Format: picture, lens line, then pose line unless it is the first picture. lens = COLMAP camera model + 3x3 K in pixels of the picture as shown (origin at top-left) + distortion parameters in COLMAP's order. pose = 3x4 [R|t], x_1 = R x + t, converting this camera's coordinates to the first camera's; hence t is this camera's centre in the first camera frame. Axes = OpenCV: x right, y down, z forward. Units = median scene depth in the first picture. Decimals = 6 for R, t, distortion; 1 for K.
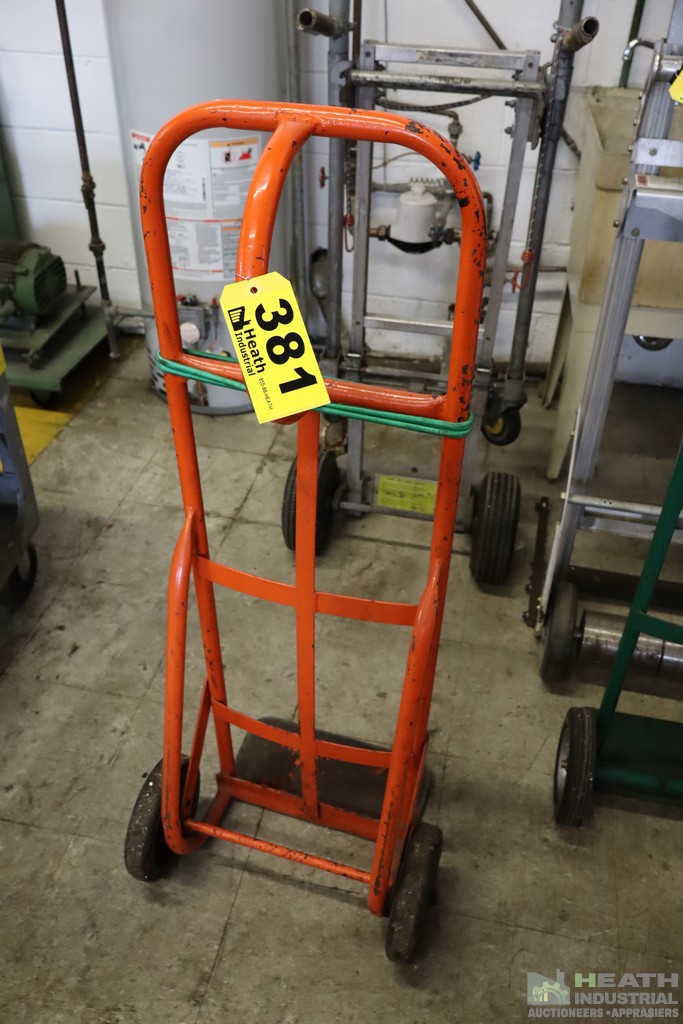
lens RADIAL K [[856.7, 0, 340.0], [0, 856.7, 515.8], [0, 0, 1]] dist [-0.007213, -0.011105]
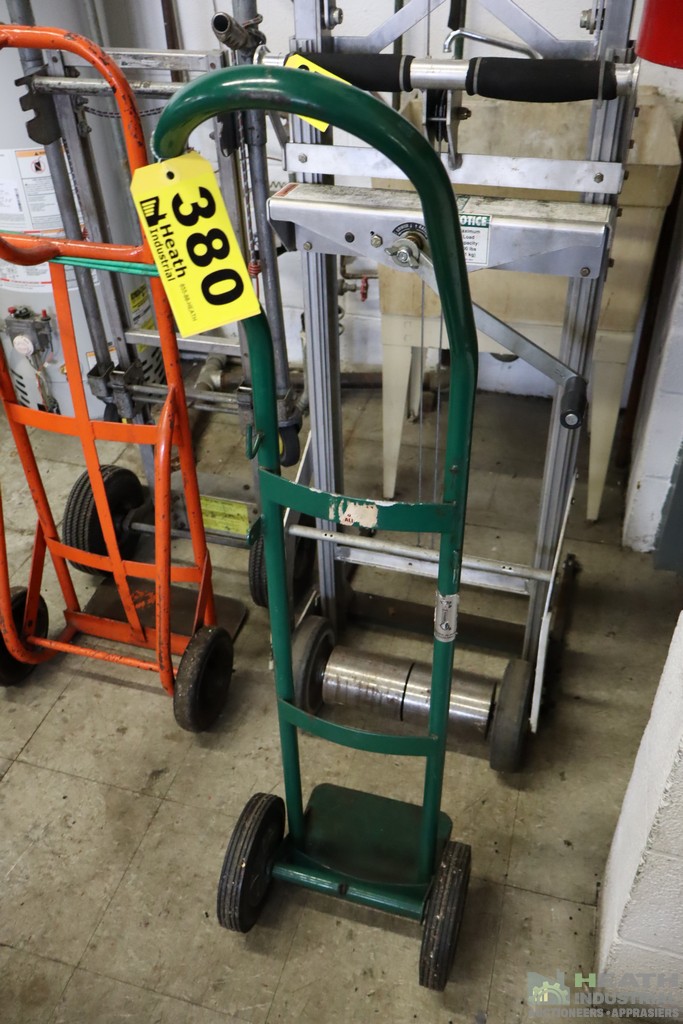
lens RADIAL K [[858.4, 0, 341.5], [0, 858.4, 512.0], [0, 0, 1]] dist [-0.000155, -0.013896]
pose [[0.996805, 0.012322, -0.078911, 0.369054], [-0.012606, 0.999916, -0.003096, -0.033716], [0.078867, 0.004081, 0.996877, 0.067907]]
